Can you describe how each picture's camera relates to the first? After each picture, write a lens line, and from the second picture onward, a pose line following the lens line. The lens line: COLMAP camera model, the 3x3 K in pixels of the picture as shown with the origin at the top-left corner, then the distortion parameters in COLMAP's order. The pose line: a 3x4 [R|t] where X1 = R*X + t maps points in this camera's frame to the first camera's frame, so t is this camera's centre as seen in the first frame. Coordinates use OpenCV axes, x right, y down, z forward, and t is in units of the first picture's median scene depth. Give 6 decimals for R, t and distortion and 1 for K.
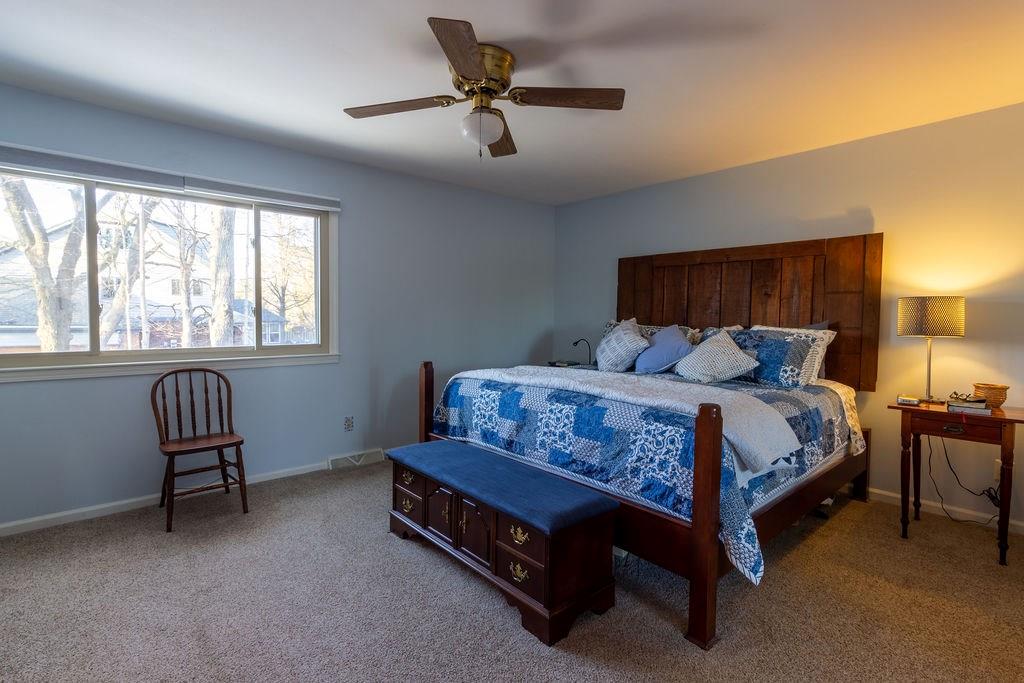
lens RADIAL K [[486.1, 0, 562.7], [0, 486.1, 330.4], [0, 0, 1]] dist [0.003995, 0.000108]
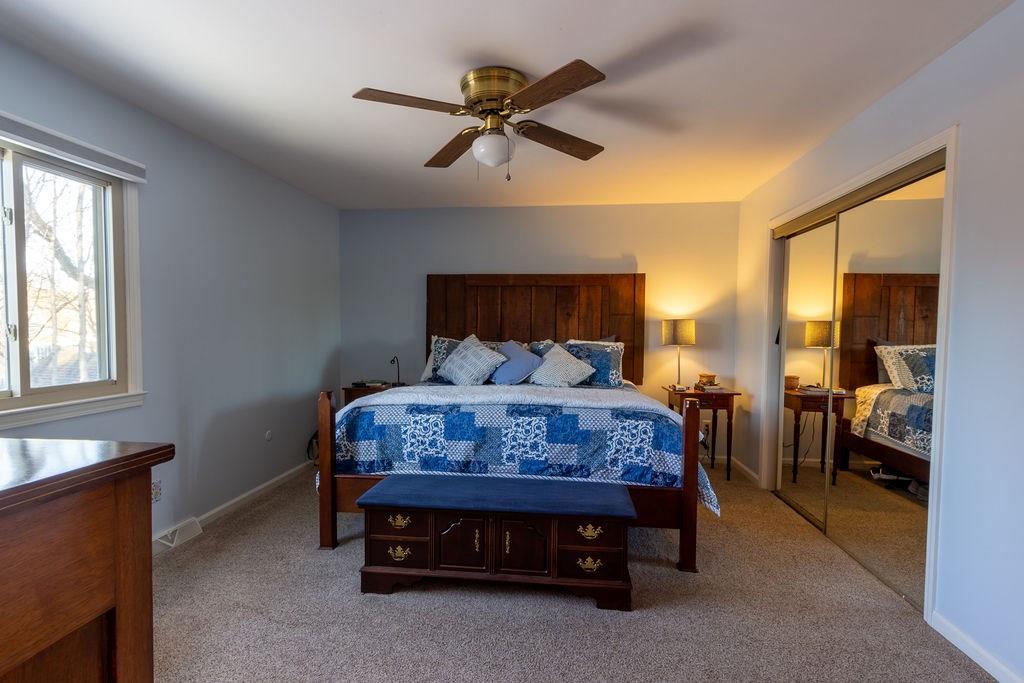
lens RADIAL K [[486.1, 0, 535.2], [0, 486.1, 348.5], [0, 0, 1]] dist [0.003995, 0.000108]
pose [[0.756727, -0.029696, 0.653057, -0.609035], [0.020279, 0.999553, 0.021954, -0.021402], [-0.653417, -0.003370, 0.756991, 0.151930]]
